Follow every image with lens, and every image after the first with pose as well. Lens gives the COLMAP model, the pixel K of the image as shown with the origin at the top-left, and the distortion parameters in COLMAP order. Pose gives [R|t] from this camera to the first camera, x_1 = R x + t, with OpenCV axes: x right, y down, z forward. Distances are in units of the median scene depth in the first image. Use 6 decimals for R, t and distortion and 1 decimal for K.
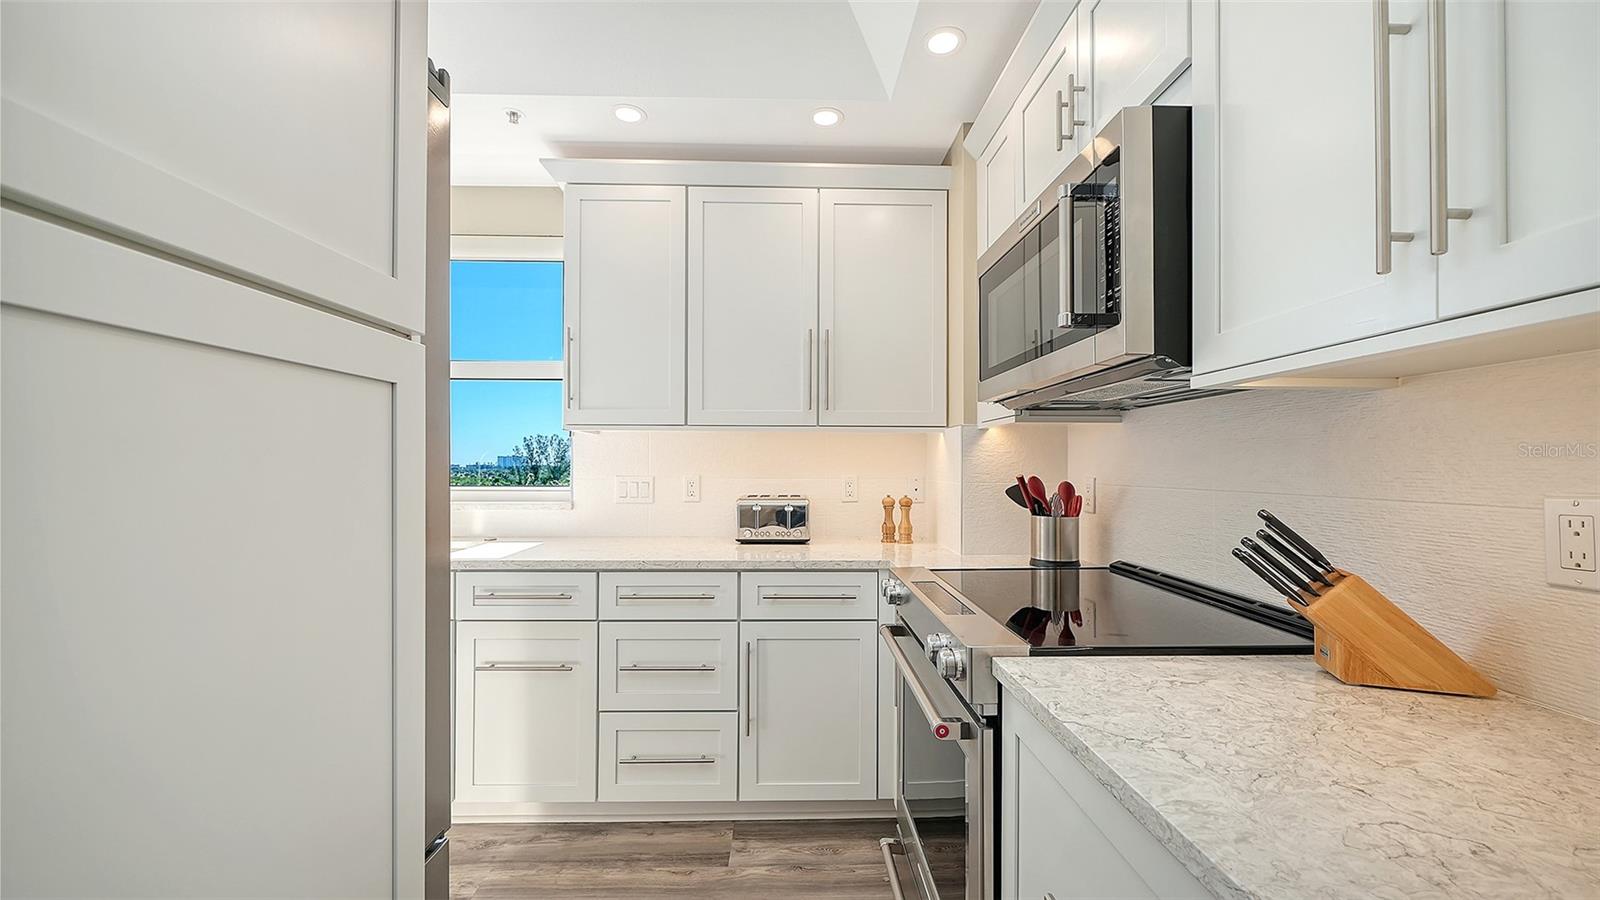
lens RADIAL K [[619.3, 0, 816.6], [0, 619.3, 464.4], [0, 0, 1]] dist [0.002265, 0.000362]
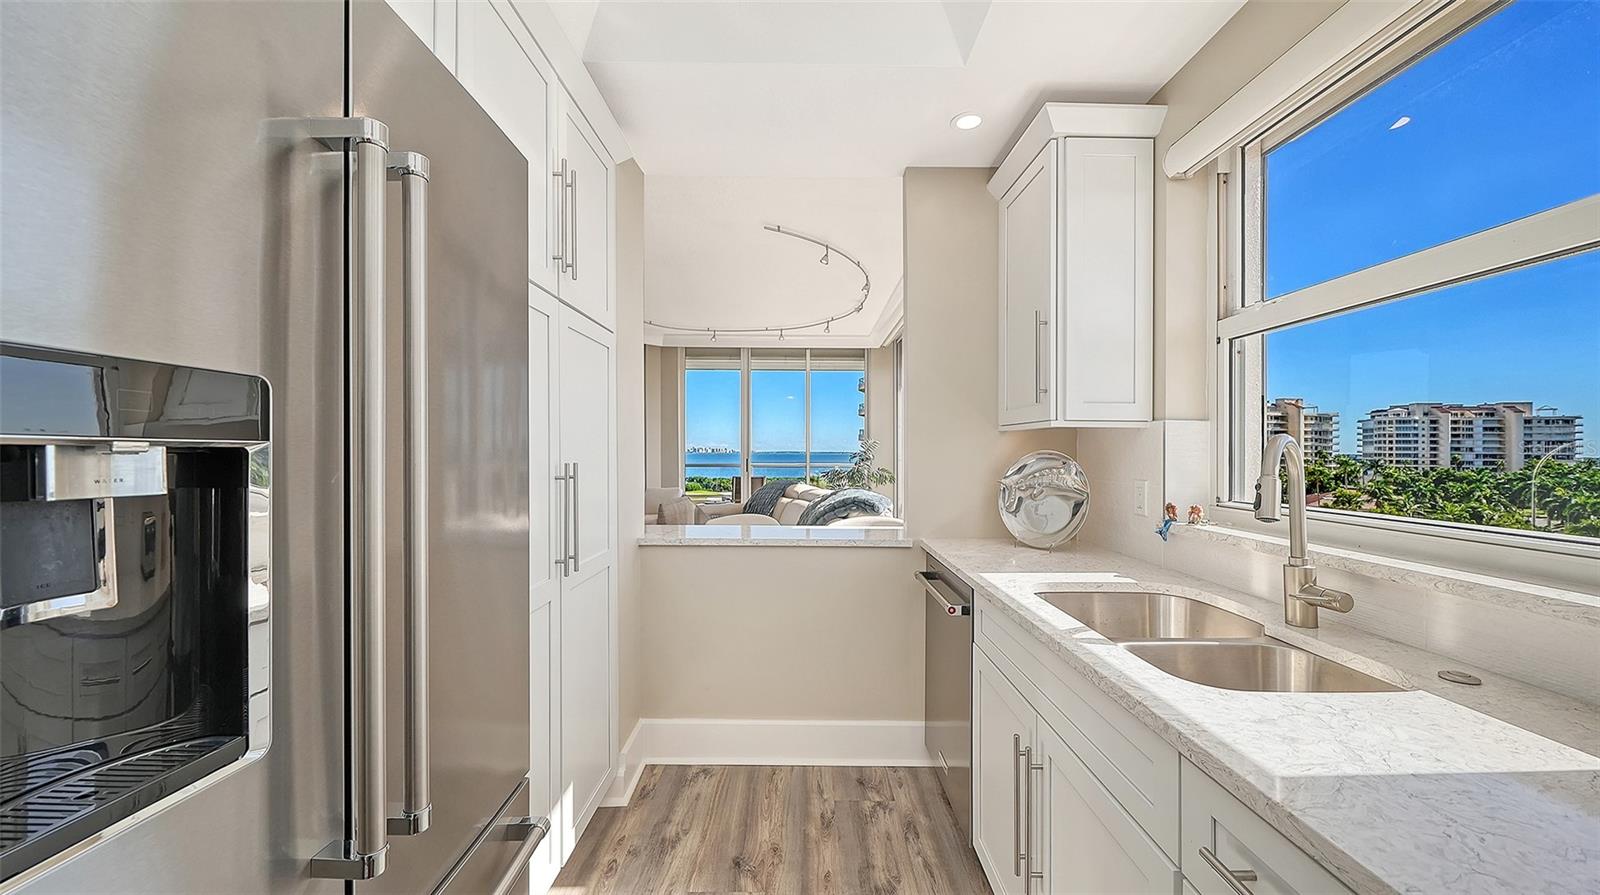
lens RADIAL K [[575.3, 0, 797.5], [0, 575.3, 449.0], [0, 0, 1]] dist [-0.002272, -0.001295]
pose [[-0.042304, -0.004688, -0.999094, -0.165935], [-0.004017, 0.999982, -0.004522, -0.018371], [0.999097, 0.003822, -0.042322, 0.643693]]
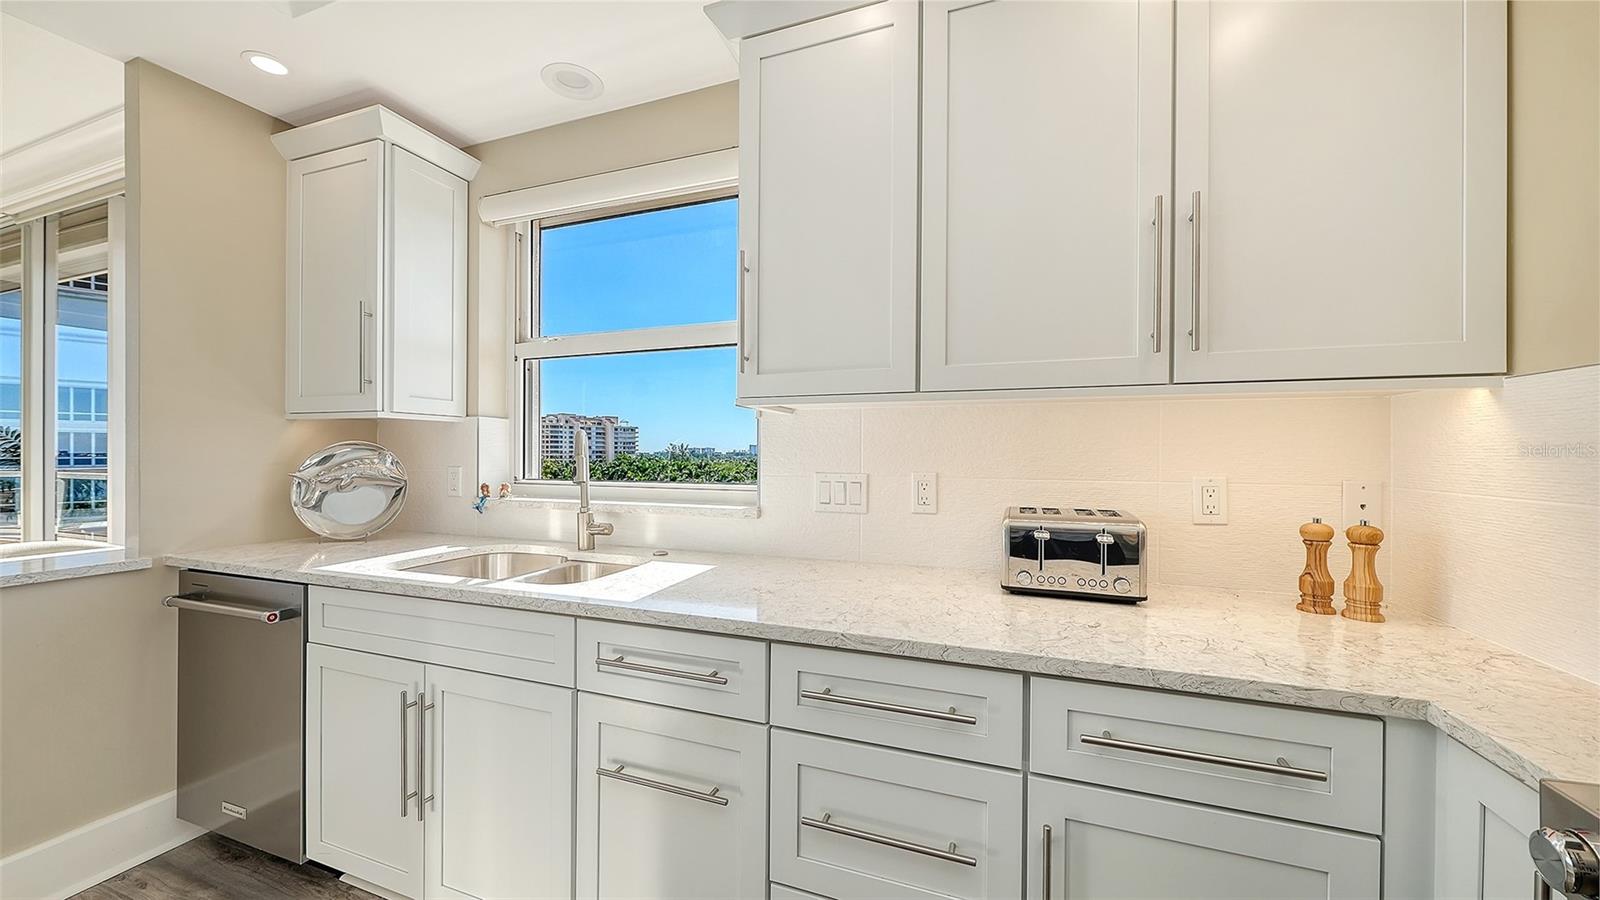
lens RADIAL K [[575.3, 0, 811.1], [0, 575.3, 459.4], [0, 0, 1]] dist [-0.002272, -0.001295]
pose [[0.929941, 0.004435, -0.367682, -0.099844], [0.001085, 0.999890, 0.014805, -0.006144], [0.367707, -0.014167, 0.929834, 0.436563]]
